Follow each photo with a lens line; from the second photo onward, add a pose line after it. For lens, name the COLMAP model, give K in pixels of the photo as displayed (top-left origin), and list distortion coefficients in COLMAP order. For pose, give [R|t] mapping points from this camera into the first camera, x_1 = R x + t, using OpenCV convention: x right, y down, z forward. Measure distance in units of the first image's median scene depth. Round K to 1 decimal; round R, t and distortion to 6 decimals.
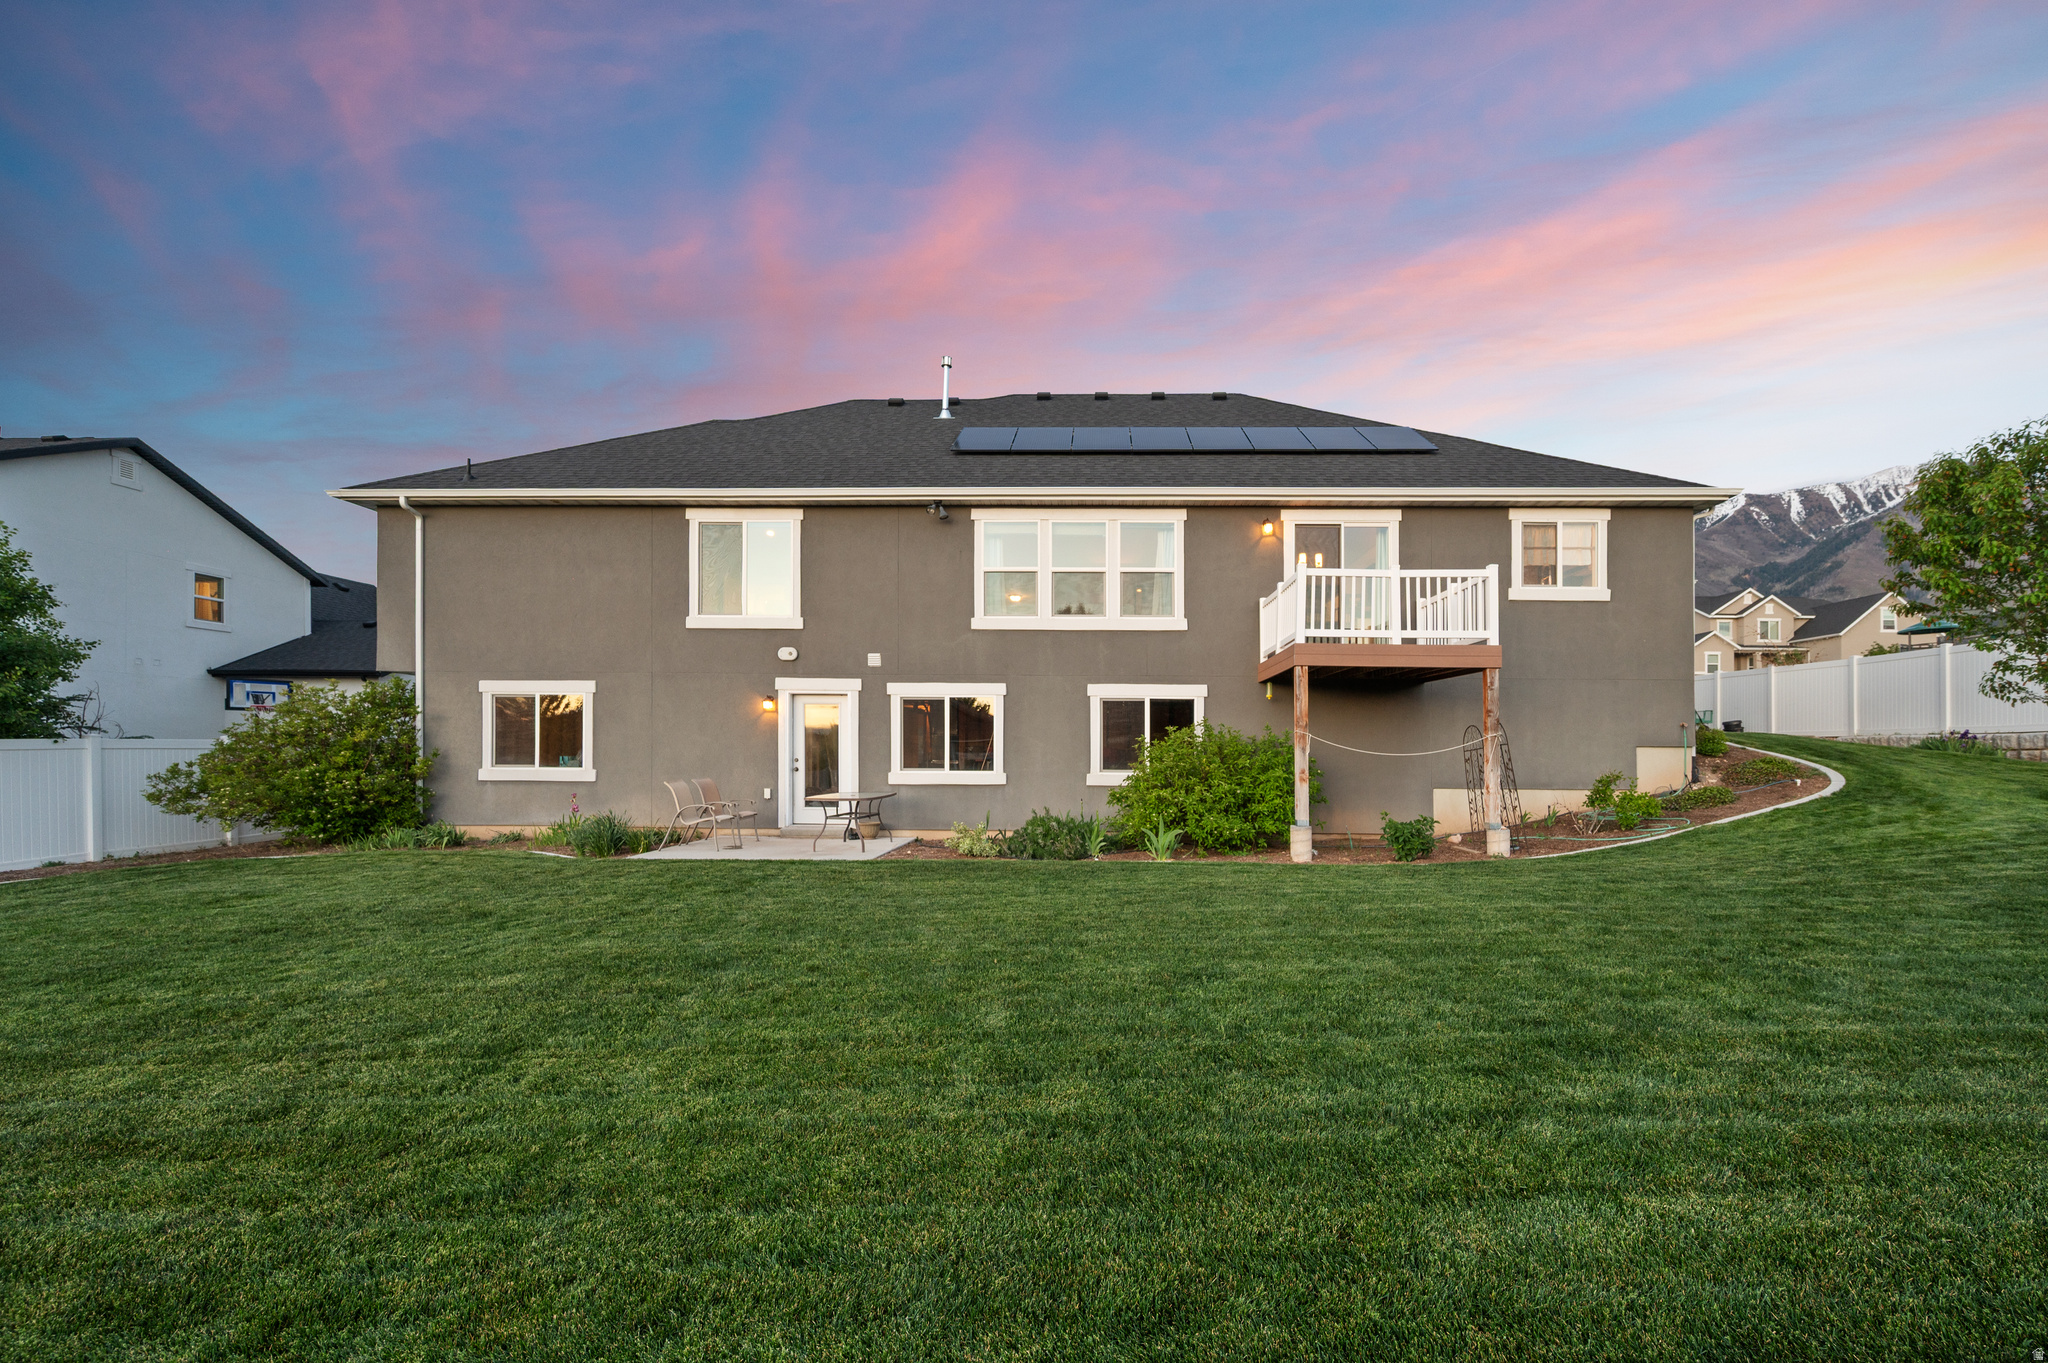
lens RADIAL K [[832.0, 0, 978.0], [0, 832.0, 749.3], [0, 0, 1]] dist [0.003421, 0.000260]
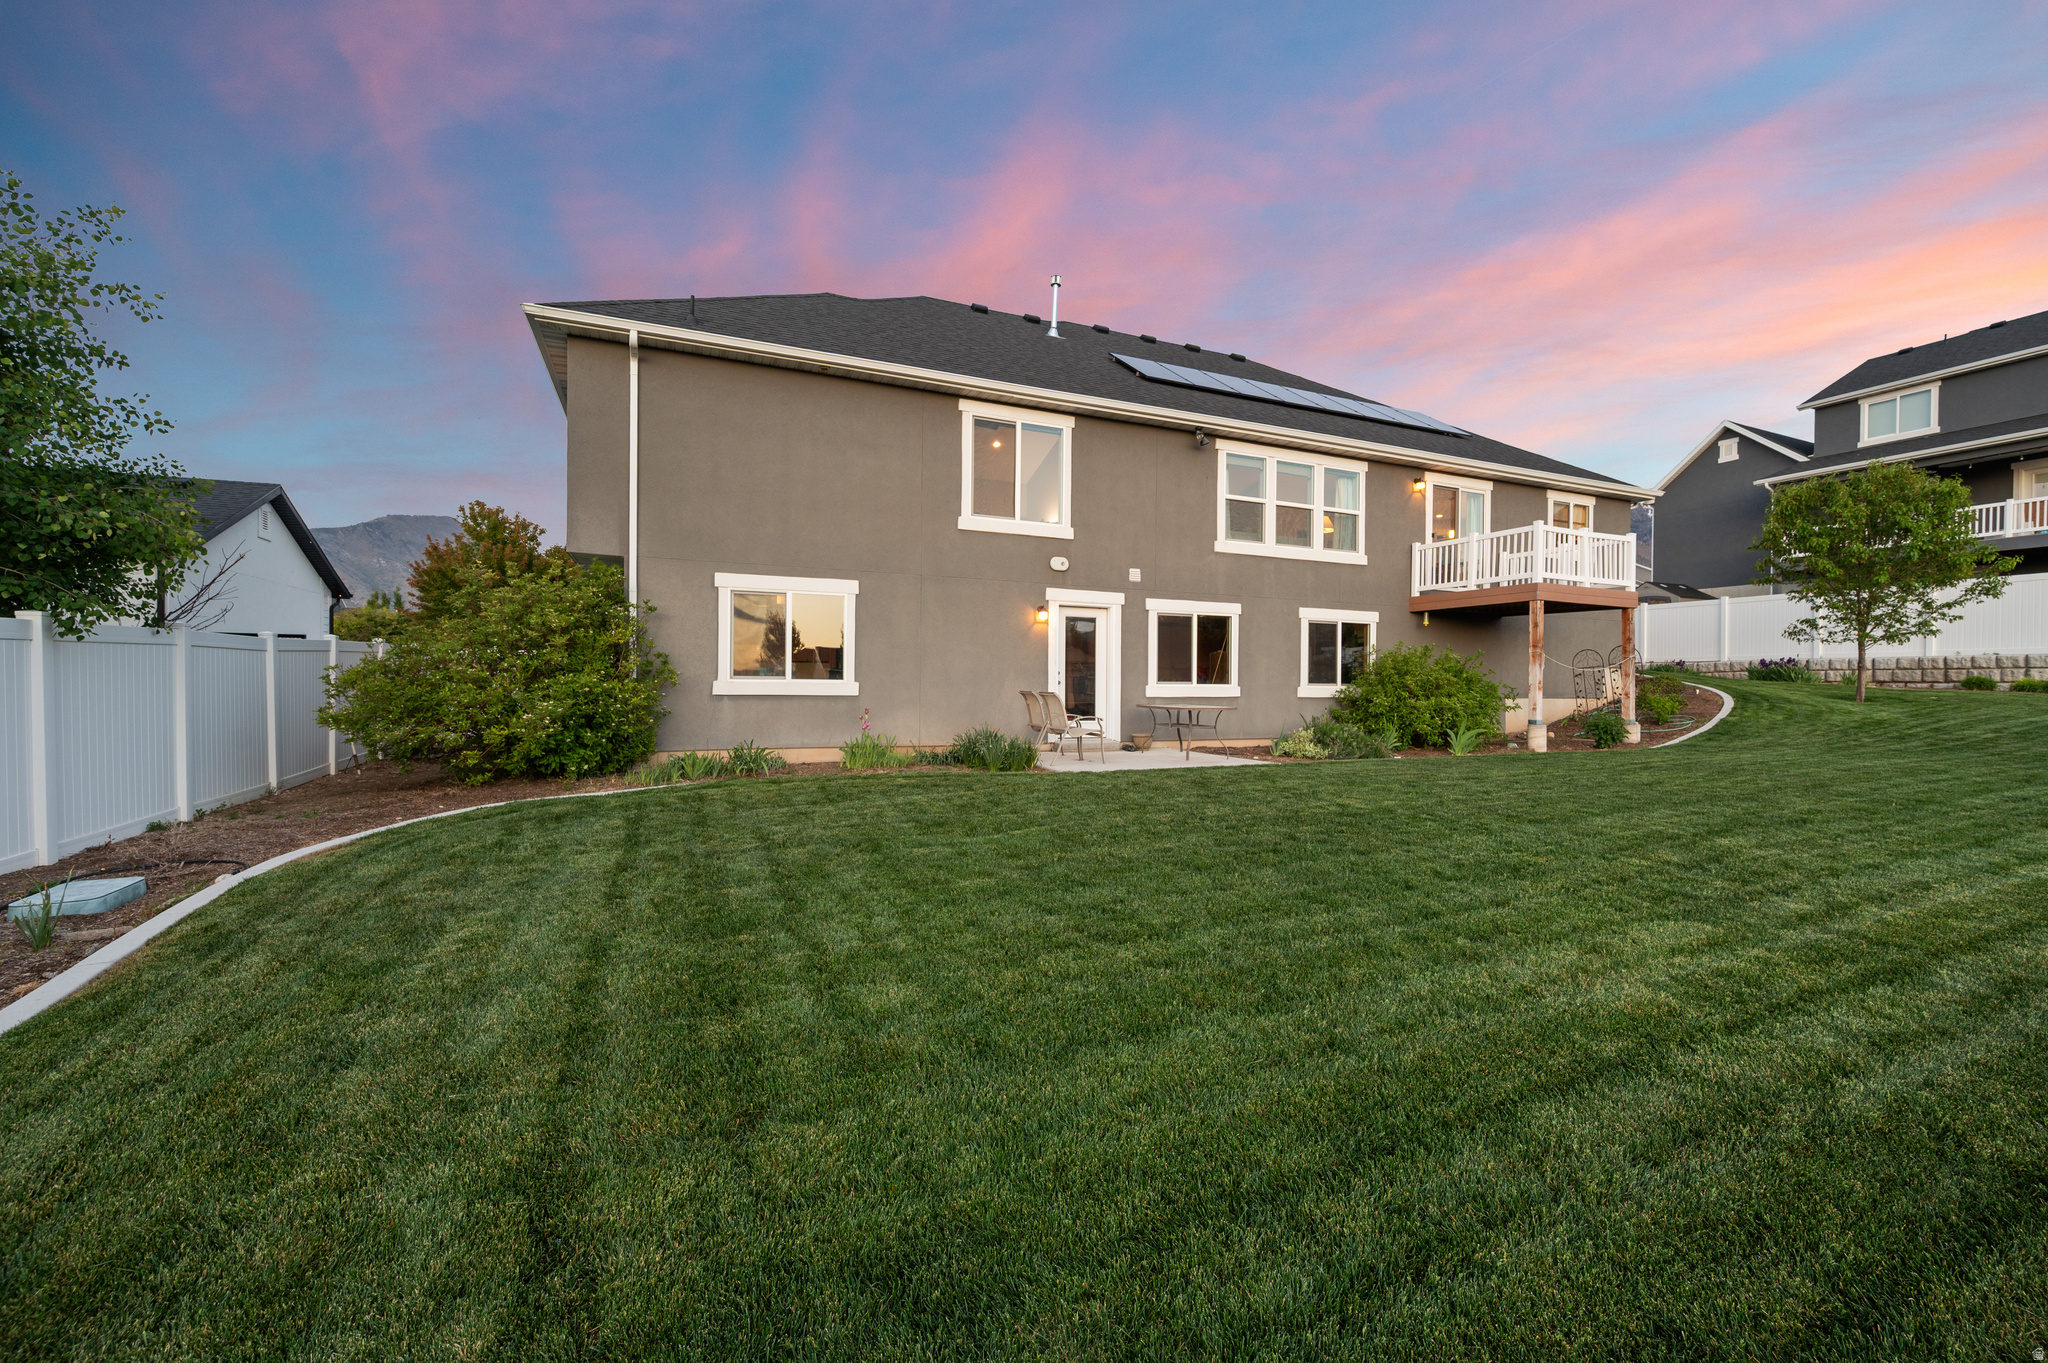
lens RADIAL K [[832.0, 0, 1019.4], [0, 832.0, 684.7], [0, 0, 1]] dist [0.003421, 0.000260]
pose [[0.904762, 0.000593, 0.425918, -0.690395], [-0.006584, 0.999899, 0.012593, 0.015068], [-0.425868, -0.014198, 0.904674, 0.136910]]
